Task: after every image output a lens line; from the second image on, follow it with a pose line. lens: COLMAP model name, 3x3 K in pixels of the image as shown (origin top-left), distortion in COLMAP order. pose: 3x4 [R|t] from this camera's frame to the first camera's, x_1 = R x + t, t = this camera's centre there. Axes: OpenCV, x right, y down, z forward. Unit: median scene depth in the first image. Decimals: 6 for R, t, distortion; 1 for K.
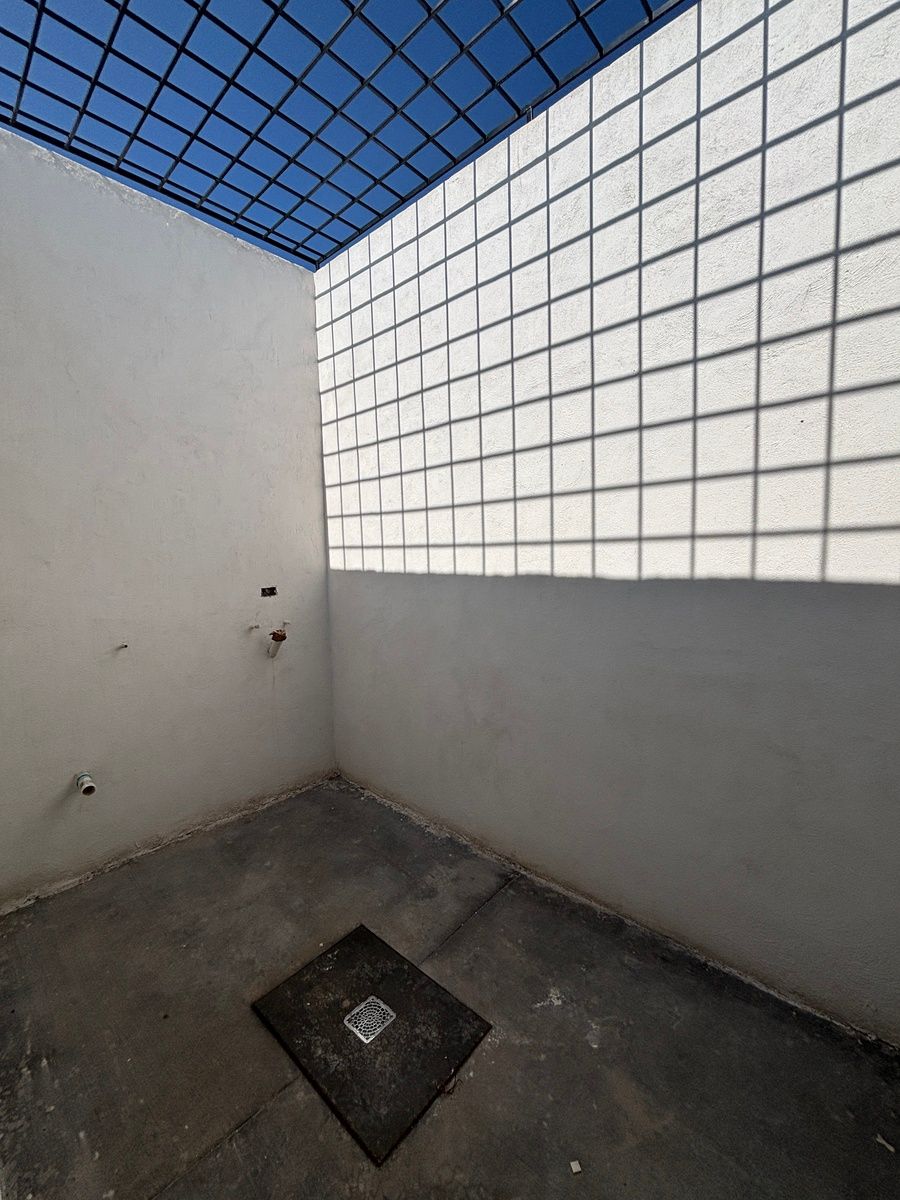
lens RADIAL K [[480.6, 0, 451.3], [0, 480.6, 603.6], [0, 0, 1]] dist [-0.021005, 0.004252]
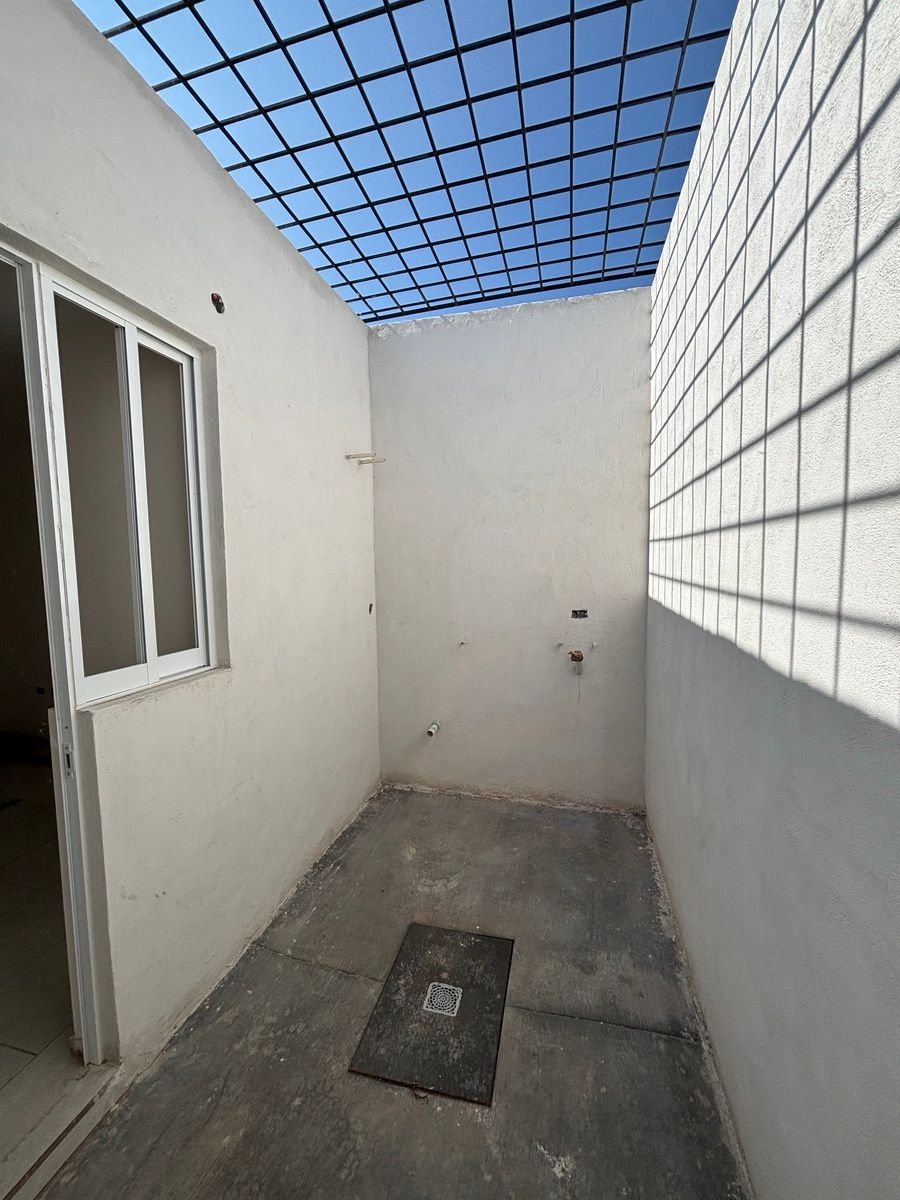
lens RADIAL K [[480.6, 0, 451.3], [0, 480.6, 603.6], [0, 0, 1]] dist [-0.021005, 0.004252]
pose [[0.468573, 0.090279, -0.878800, 0.582982], [-0.088593, 0.994552, 0.054933, -0.111149], [0.878971, 0.052115, 0.474019, 0.321029]]
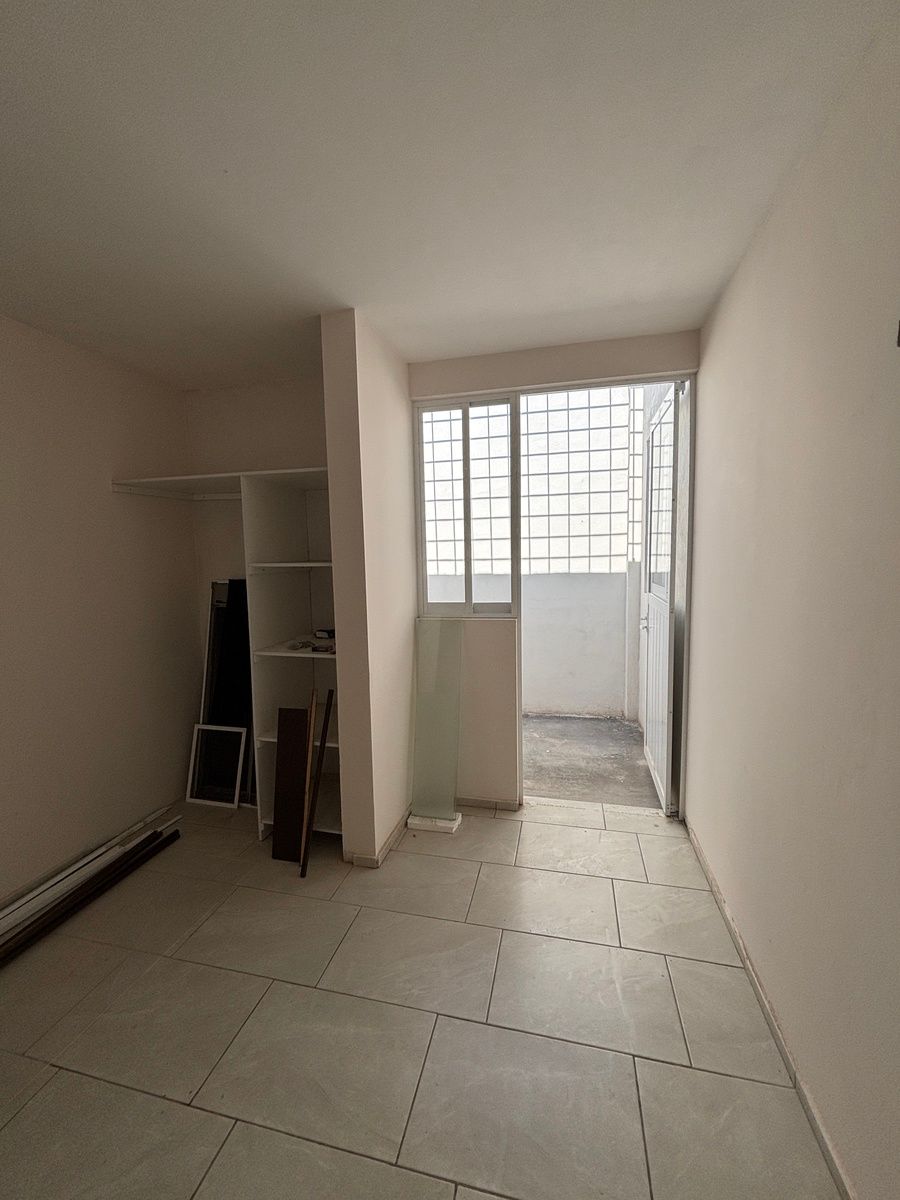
lens RADIAL K [[480.6, 0, 451.3], [0, 480.6, 603.6], [0, 0, 1]] dist [-0.021005, 0.004252]
pose [[0.877325, -0.033825, 0.478703, -1.077175], [0.043086, 0.999036, -0.008373, 0.096569], [-0.477958, 0.027971, 0.877937, -0.936875]]
